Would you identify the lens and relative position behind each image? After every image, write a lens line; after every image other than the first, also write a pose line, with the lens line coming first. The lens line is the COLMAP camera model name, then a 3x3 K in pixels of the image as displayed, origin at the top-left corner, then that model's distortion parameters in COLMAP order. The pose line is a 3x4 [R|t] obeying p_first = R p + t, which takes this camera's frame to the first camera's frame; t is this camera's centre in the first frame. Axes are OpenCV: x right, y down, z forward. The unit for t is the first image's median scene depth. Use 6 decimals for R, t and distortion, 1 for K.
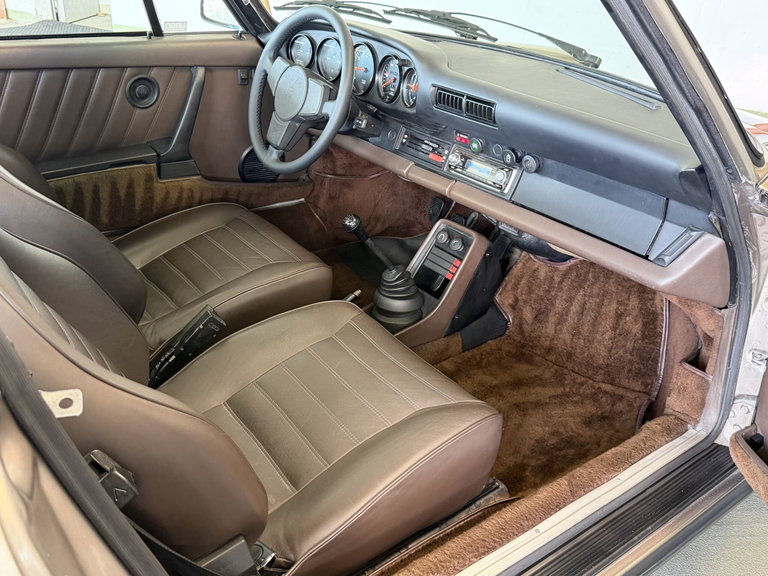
lens RADIAL K [[680.0, 0, 384.0], [0, 680.0, 288.0], [0, 0, 1]] dist [0.148978, -0.251599]
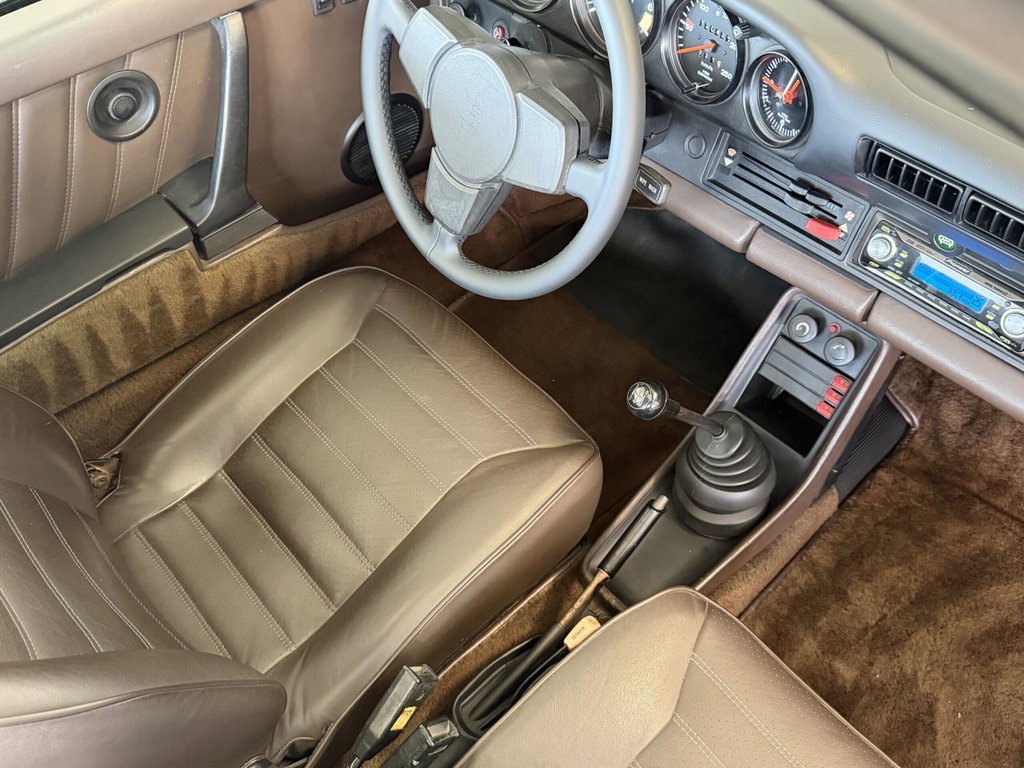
lens RADIAL K [[906.7, 0, 512.0], [0, 906.7, 384.0], [0, 0, 1]] dist [0.148978, -0.251599]
pose [[0.990260, -0.136838, -0.025697, -0.111459], [0.135598, 0.905978, 0.401021, -0.334549], [-0.031594, -0.400599, 0.915708, 0.384185]]
